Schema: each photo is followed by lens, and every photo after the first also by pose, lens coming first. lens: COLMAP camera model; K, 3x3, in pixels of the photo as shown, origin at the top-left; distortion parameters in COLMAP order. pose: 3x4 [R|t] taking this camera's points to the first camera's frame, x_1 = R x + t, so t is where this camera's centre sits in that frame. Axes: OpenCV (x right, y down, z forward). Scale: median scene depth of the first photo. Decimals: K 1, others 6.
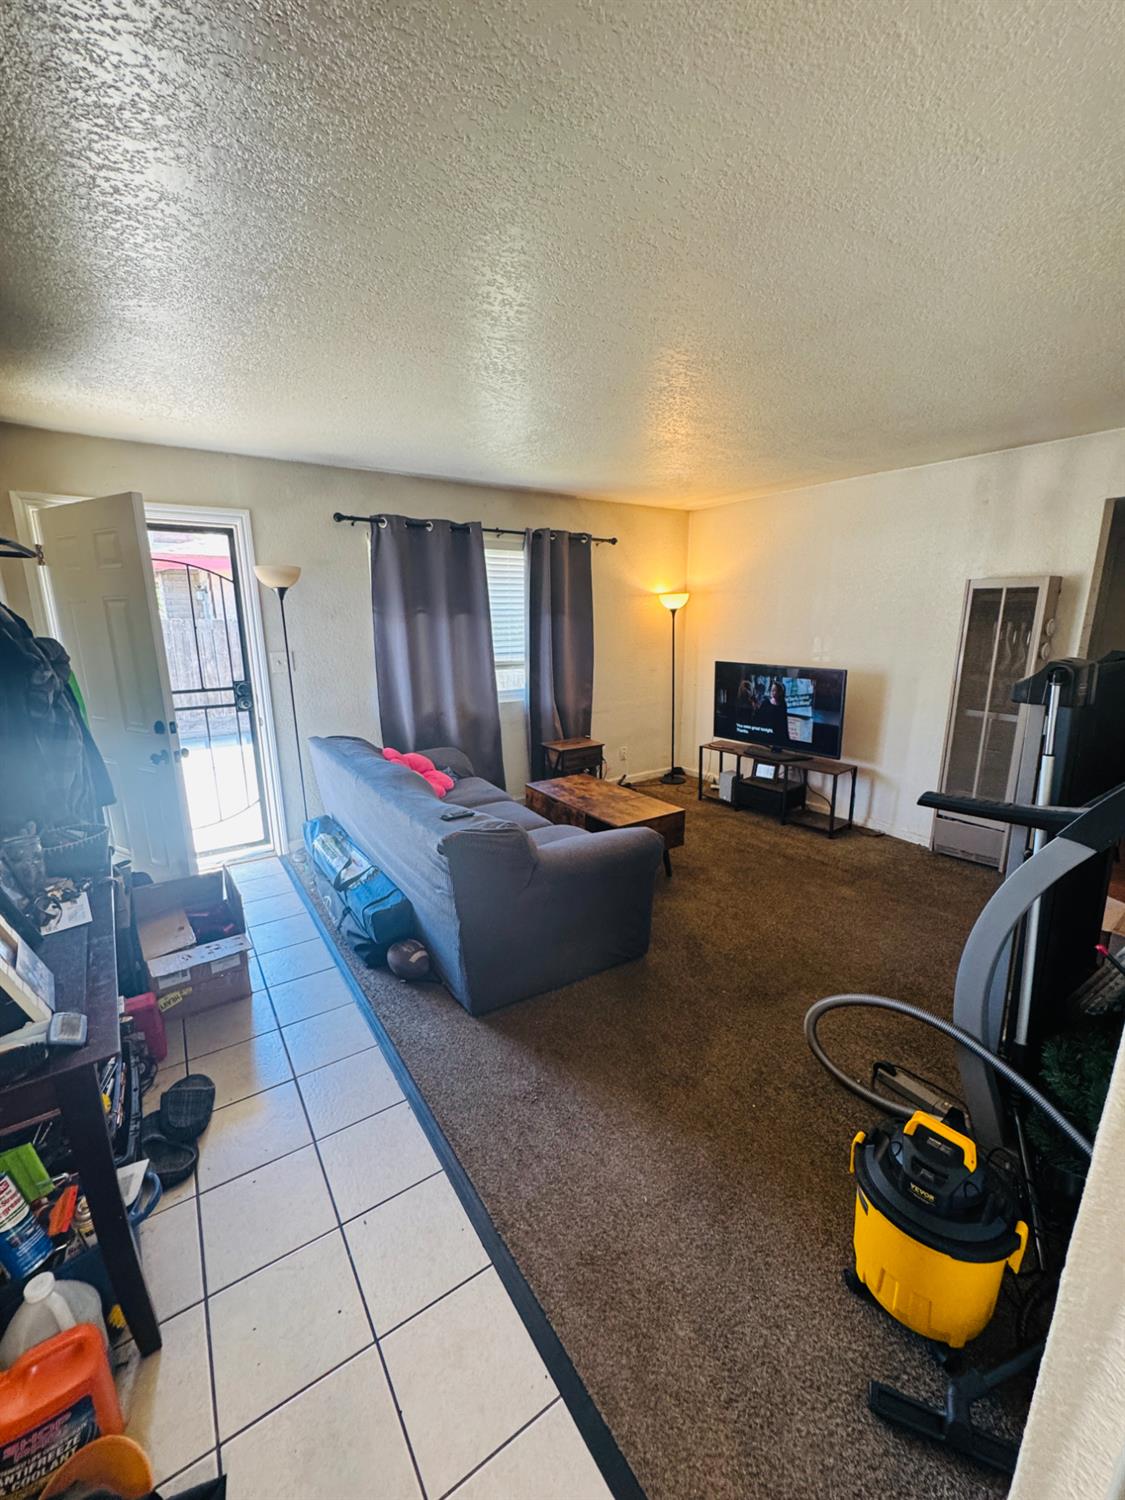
lens RADIAL K [[599.7, 0, 565.2], [0, 599.7, 748.1], [0, 0, 1]] dist [-0.003670, -0.000411]
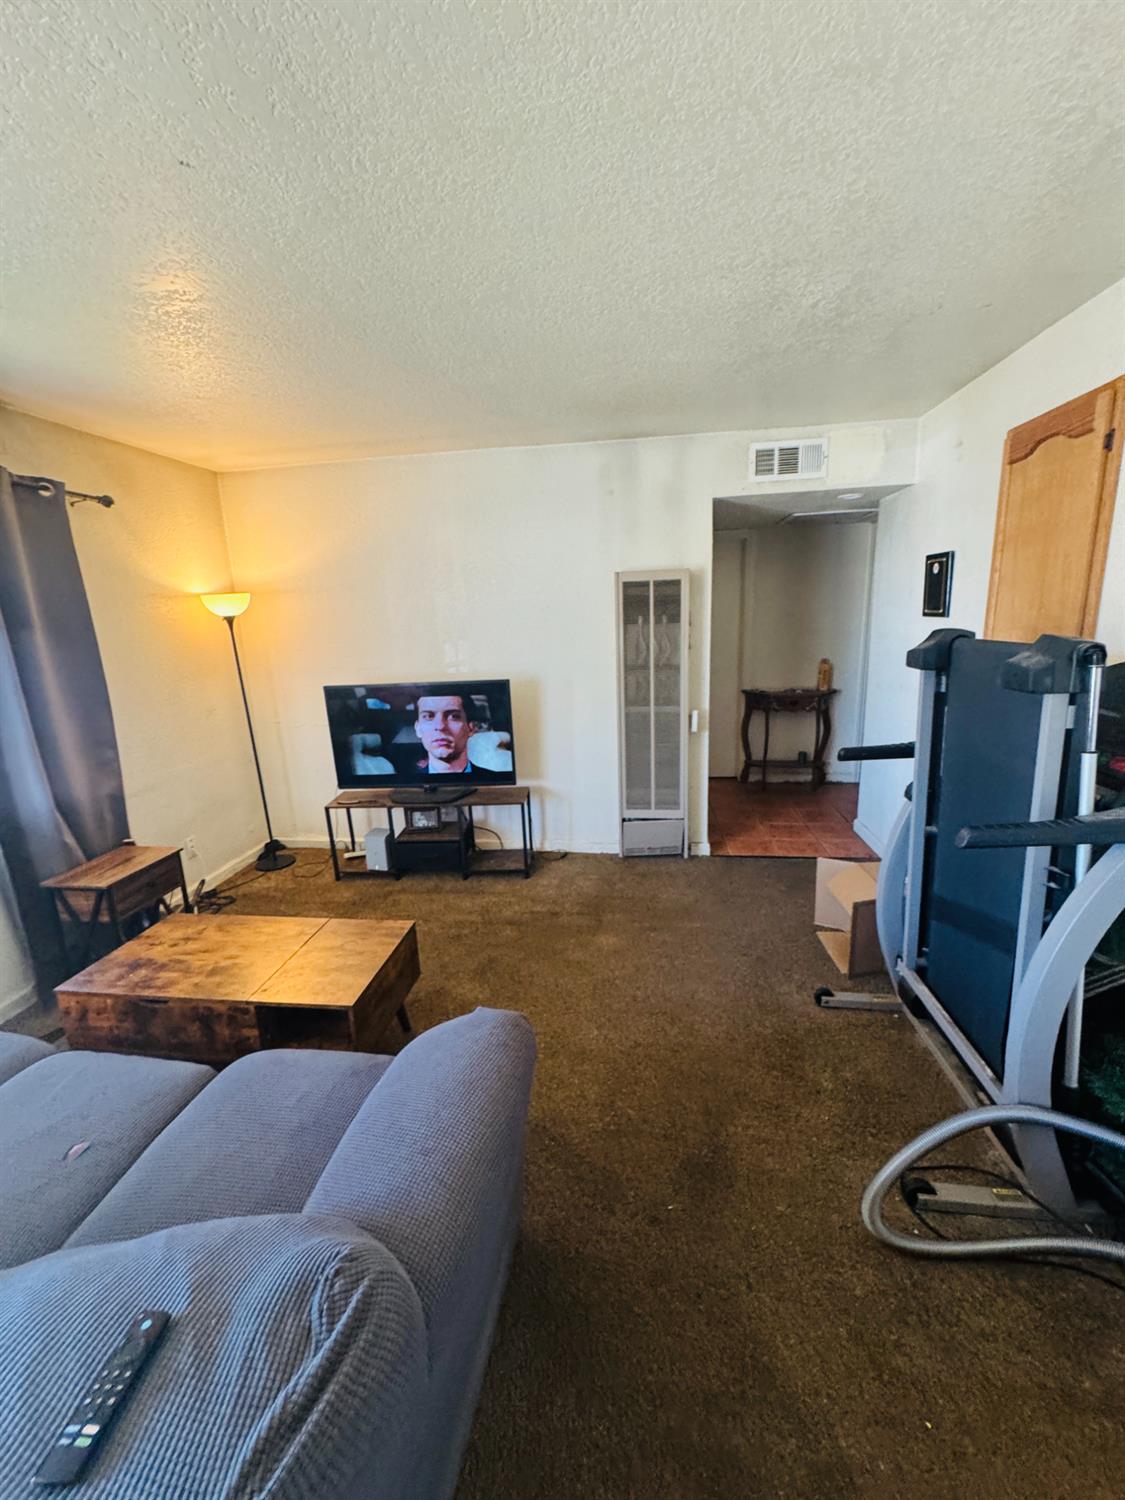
lens RADIAL K [[599.7, 0, 565.2], [0, 599.7, 748.1], [0, 0, 1]] dist [-0.003670, -0.000411]
pose [[0.665190, -0.184710, 0.723467, -0.093020], [0.199912, 0.977603, 0.065785, -0.067678], [-0.719415, 0.100870, 0.687217, 0.335561]]
